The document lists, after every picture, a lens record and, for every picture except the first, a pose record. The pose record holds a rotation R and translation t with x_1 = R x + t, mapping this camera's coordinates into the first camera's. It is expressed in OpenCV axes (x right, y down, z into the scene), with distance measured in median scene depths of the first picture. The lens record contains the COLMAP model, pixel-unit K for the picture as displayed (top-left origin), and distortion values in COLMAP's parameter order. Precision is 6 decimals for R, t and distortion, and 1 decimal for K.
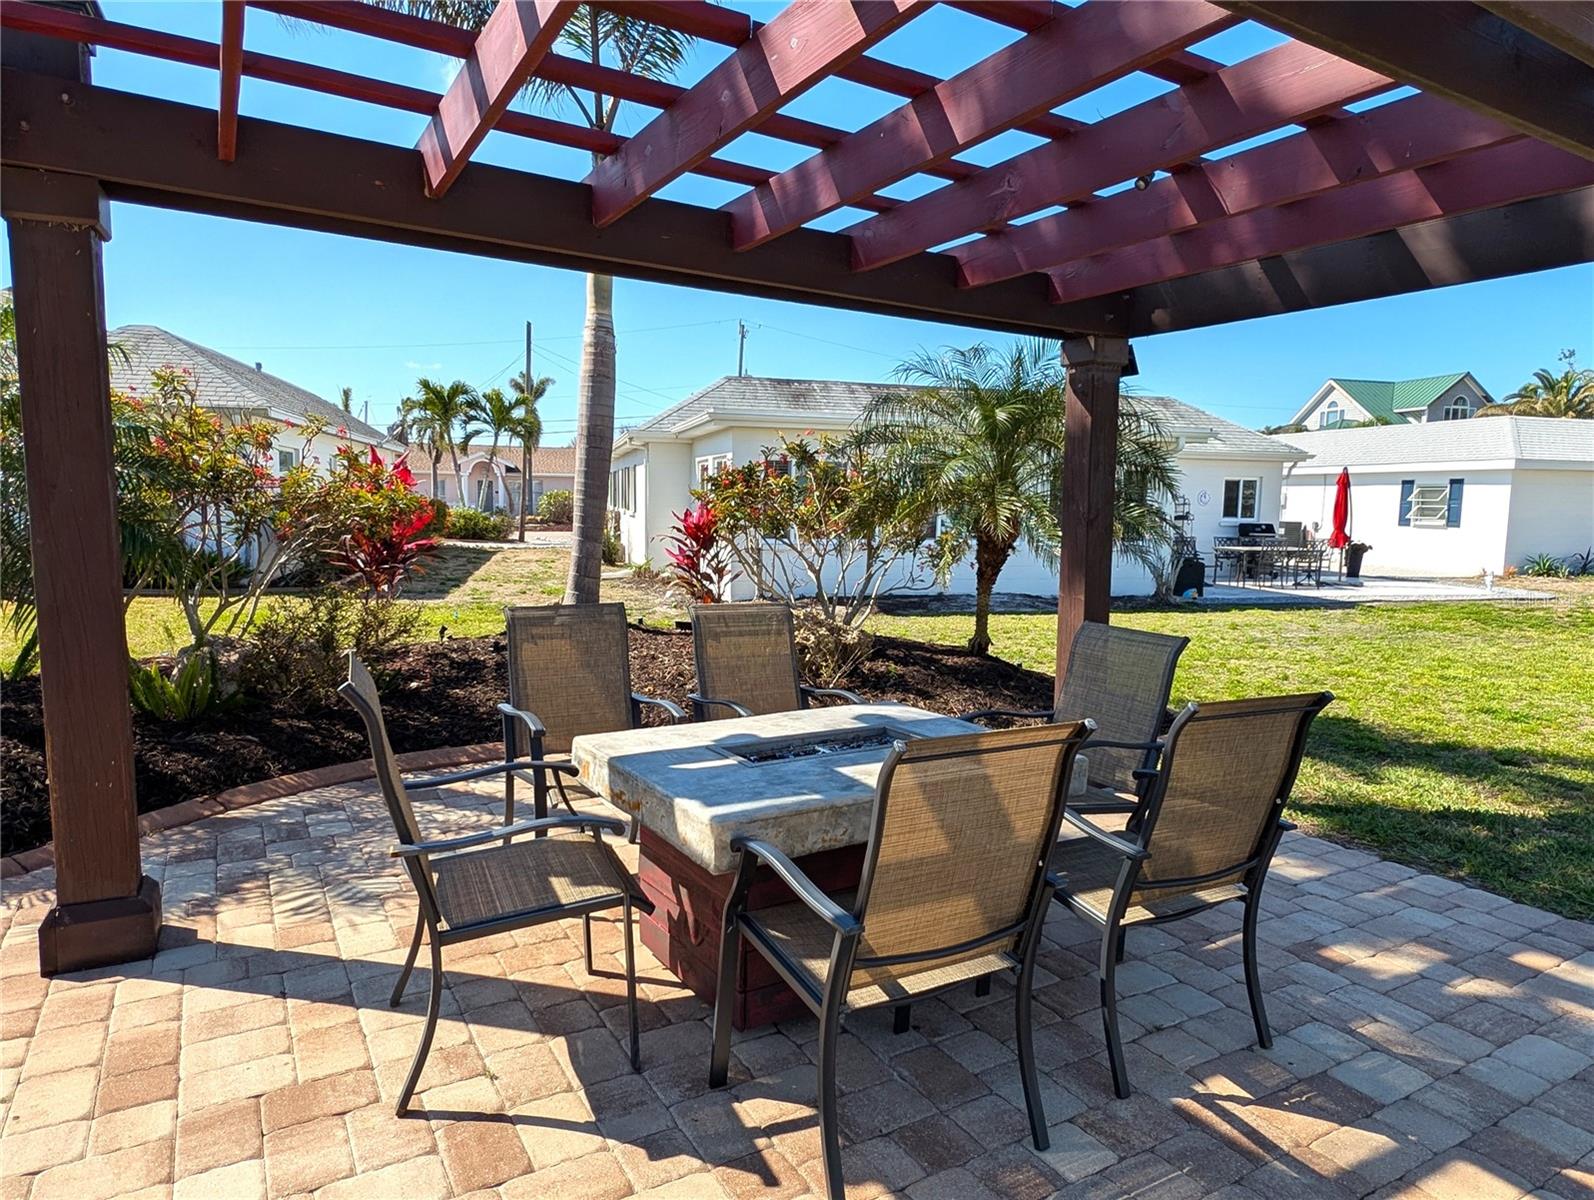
lens RADIAL K [[1012.2, 0, 802.1], [0, 1012.2, 623.2], [0, 0, 1]] dist [-0.003936, -0.002139]
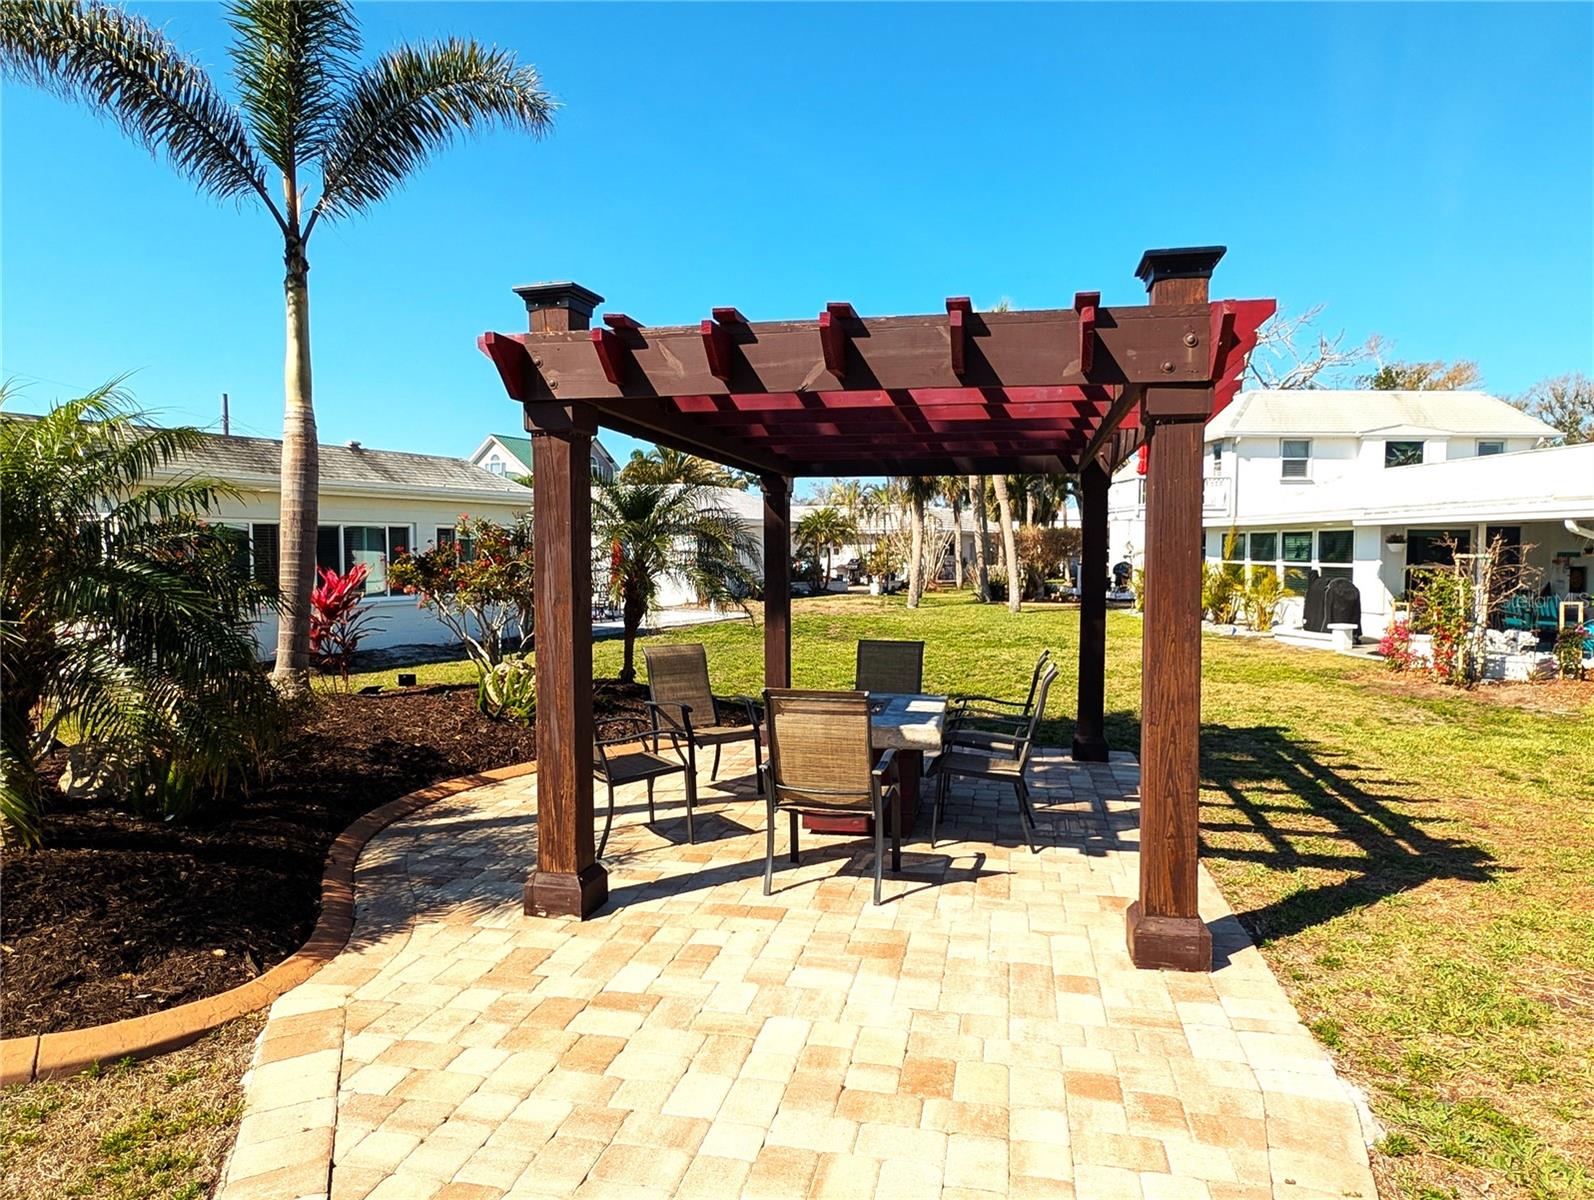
lens RADIAL K [[1012.2, 0, 802.1], [0, 1012.2, 623.2], [0, 0, 1]] dist [-0.003936, -0.002139]
pose [[0.663353, -0.077085, 0.744326, -0.674397], [0.102192, 0.994693, 0.011938, -0.032877], [-0.741296, 0.068145, 0.667710, -0.108650]]
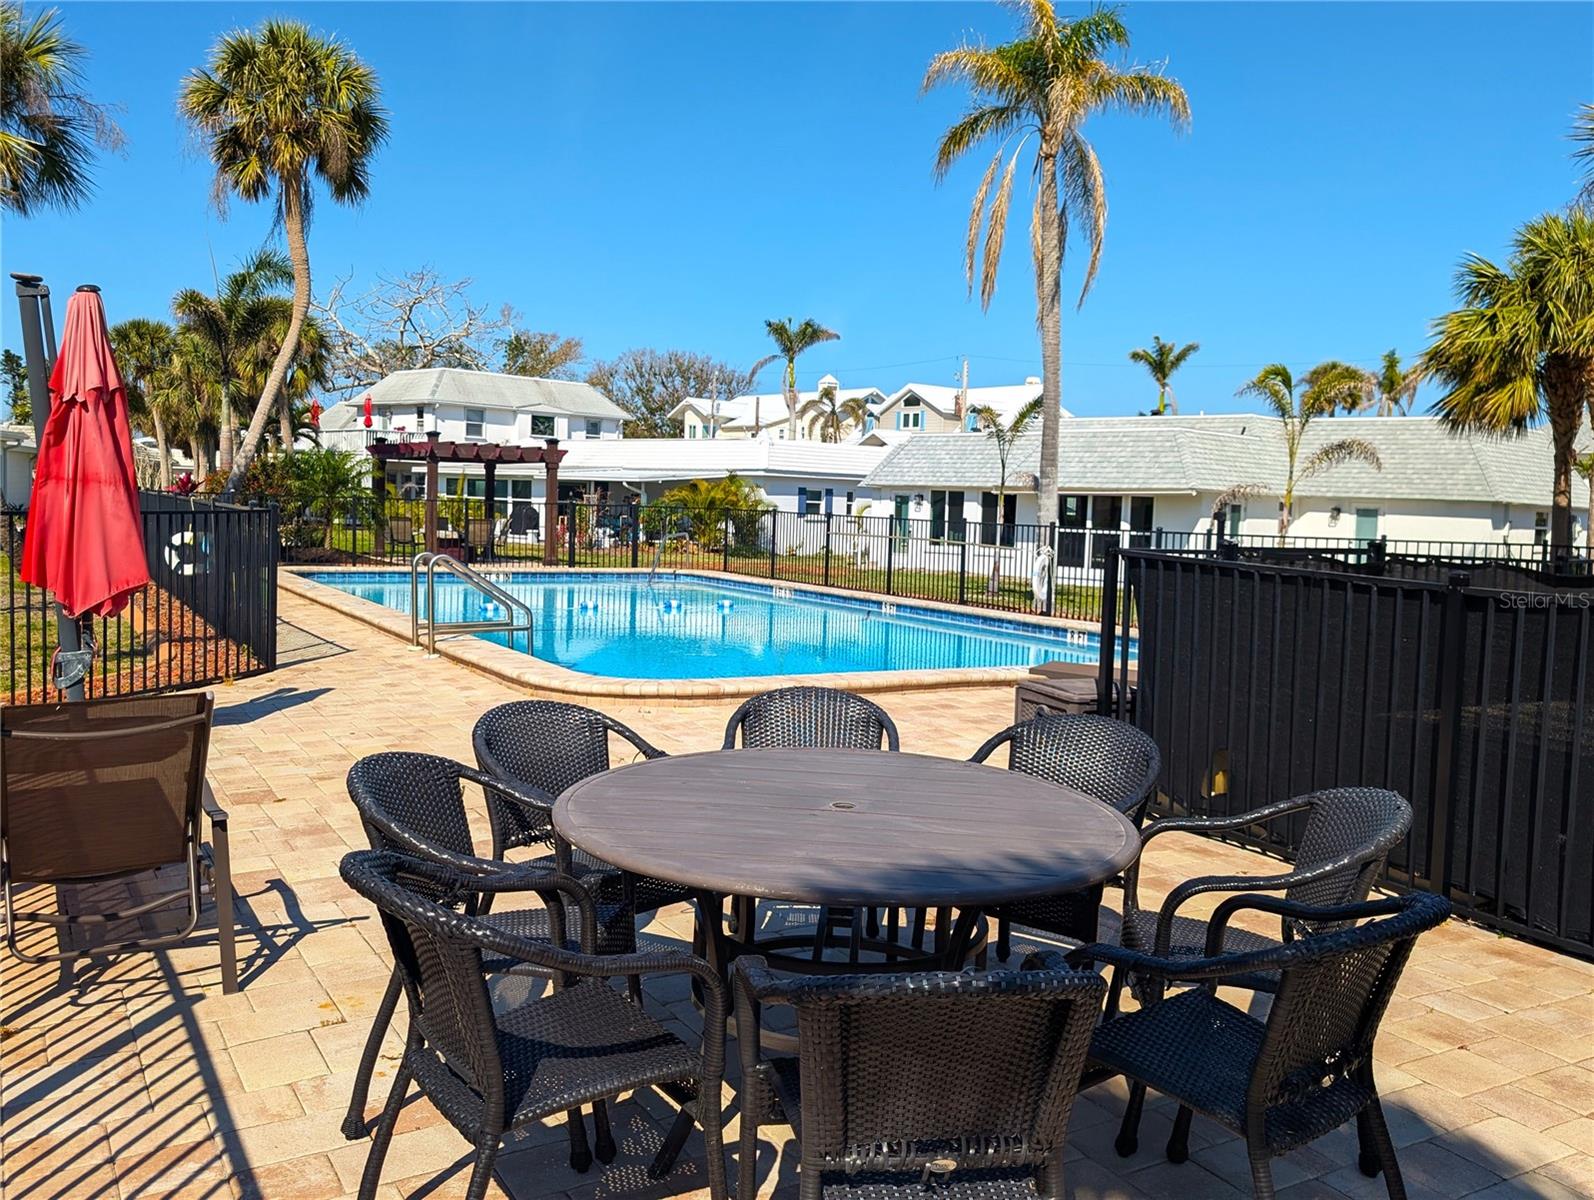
lens RADIAL K [[1298.1, 0, 797.0], [0, 1298.1, 600.0], [0, 0, 1]] dist [-0.001724, -0.001425]
pose [[-0.027965, -0.099948, 0.994600, -1.442240], [0.077695, 0.991761, 0.101848, -0.039347], [-0.996585, 0.080124, -0.019969, -0.203703]]
